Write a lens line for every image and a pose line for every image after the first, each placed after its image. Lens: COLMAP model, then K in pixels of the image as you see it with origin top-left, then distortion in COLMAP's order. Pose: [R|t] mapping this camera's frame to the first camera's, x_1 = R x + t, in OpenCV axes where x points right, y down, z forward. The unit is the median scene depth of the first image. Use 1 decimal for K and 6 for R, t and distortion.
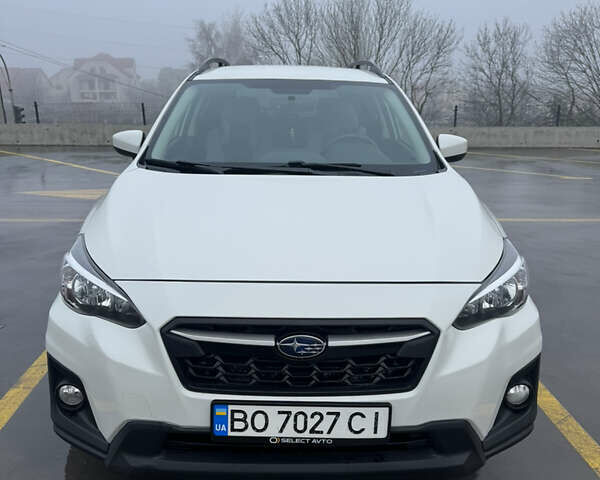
lens RADIAL K [[560.1, 0, 299.7], [0, 560.1, 237.2], [0, 0, 1]] dist [0.132765, -0.201157]
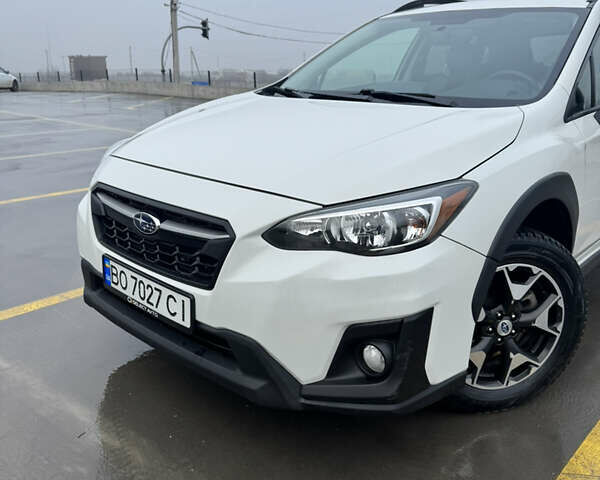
lens RADIAL K [[562.9, 0, 300.0], [0, 562.9, 240.0], [0, 0, 1]] dist [0.117243, -0.220642]
pose [[0.707364, 0.202027, -0.677364, 0.964517], [-0.180508, 0.978141, 0.103233, 0.054519], [0.683413, 0.049247, 0.728369, 0.383522]]
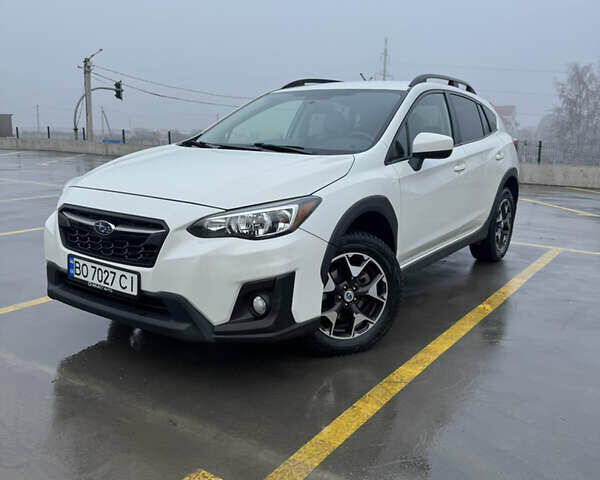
lens RADIAL K [[562.9, 0, 300.0], [0, 562.9, 240.0], [0, 0, 1]] dist [0.117243, -0.220642]
pose [[0.804522, 0.121506, -0.581361, 1.387588], [-0.165197, 0.986003, -0.022532, 0.168311], [0.570486, 0.114167, 0.813334, -0.010220]]
